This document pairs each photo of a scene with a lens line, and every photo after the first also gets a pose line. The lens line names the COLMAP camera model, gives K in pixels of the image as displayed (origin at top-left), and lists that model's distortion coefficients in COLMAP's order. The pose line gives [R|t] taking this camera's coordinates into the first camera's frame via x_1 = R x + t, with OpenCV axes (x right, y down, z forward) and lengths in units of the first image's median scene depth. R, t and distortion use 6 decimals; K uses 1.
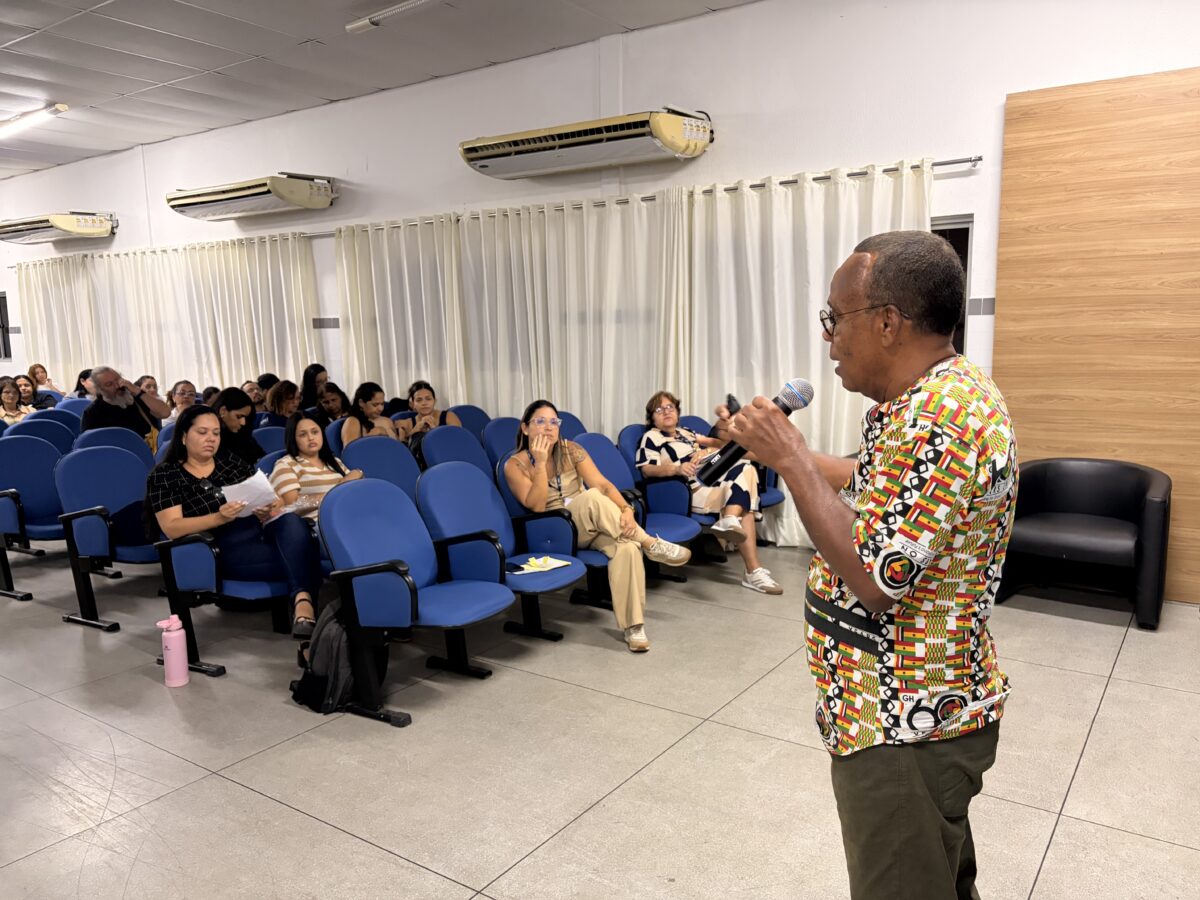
lens RADIAL K [[907.0, 0, 593.2], [0, 907.0, 451.3], [0, 0, 1]] dist [0.062285, -0.057171]
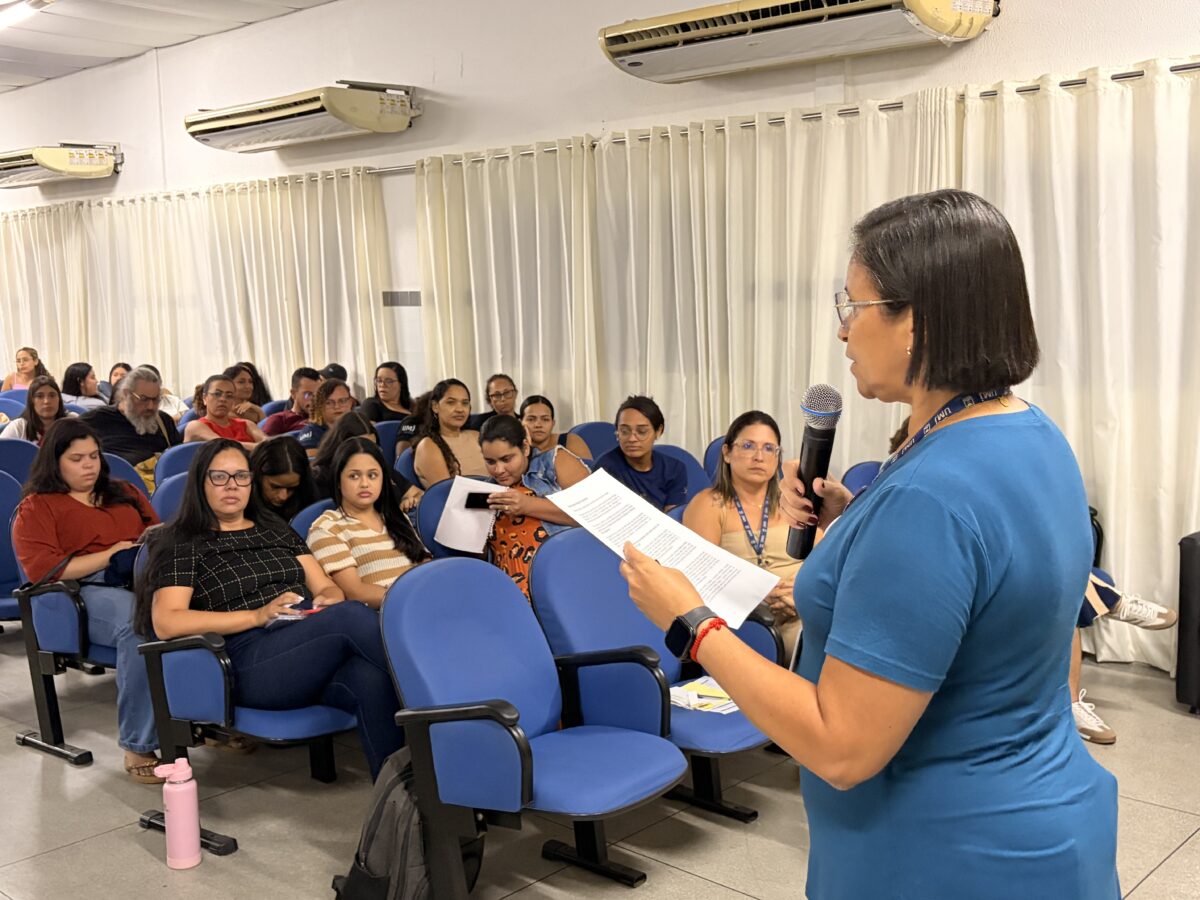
lens RADIAL K [[1282.9, 0, 600.0], [0, 1282.9, 450.0], [0, 0, 1]] dist [0.088120, -0.213260]
pose [[0.991579, 0.015375, -0.128587, -0.021264], [-0.017157, 0.999771, -0.012763, -0.021225], [0.128361, 0.014862, 0.991616, 0.077311]]
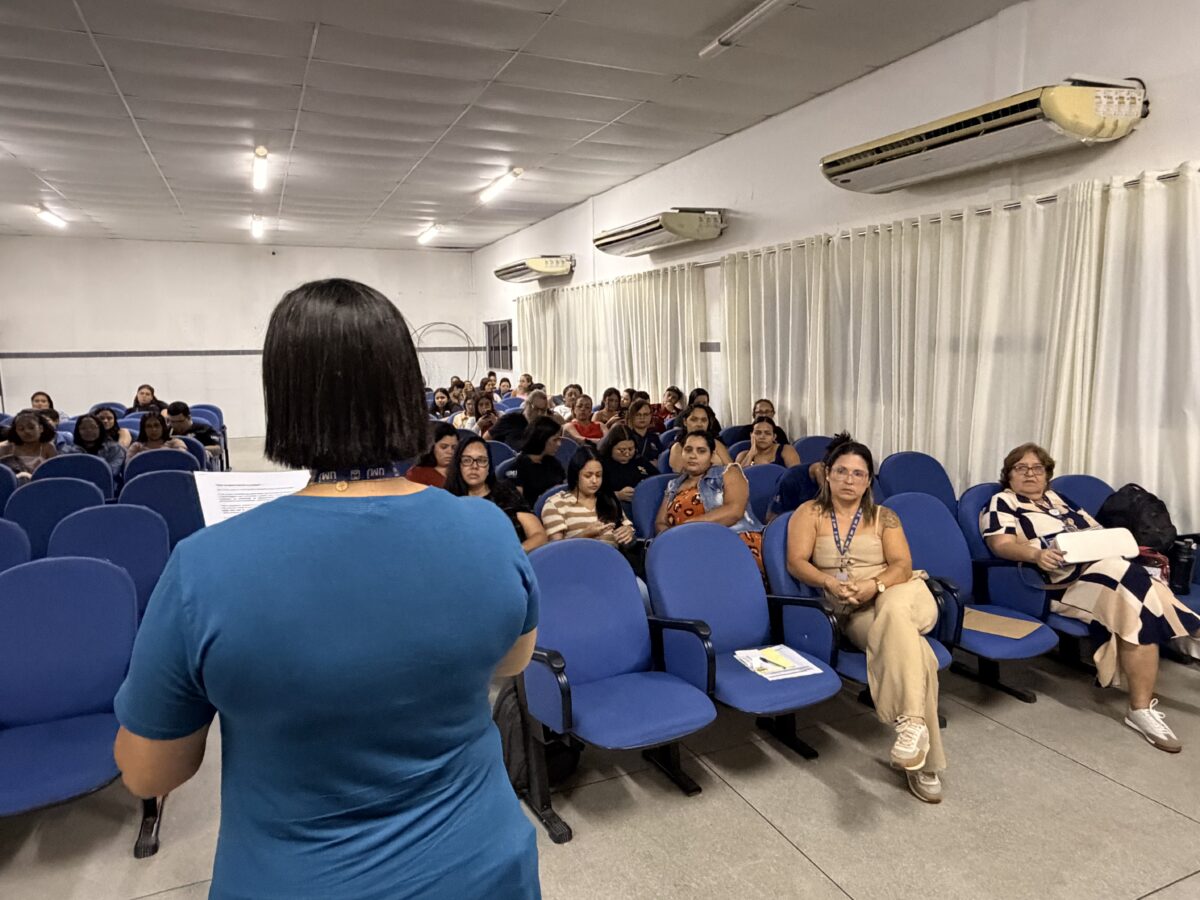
lens RADIAL K [[776.0, 0, 596.3], [0, 776.0, 456.5], [0, 0, 1]] dist [0.002333, -0.003308]
pose [[0.853957, 0.080792, -0.514034, 0.090772], [-0.072928, 0.996705, 0.035502, -0.048053], [0.515208, 0.007170, 0.857035, 0.213915]]
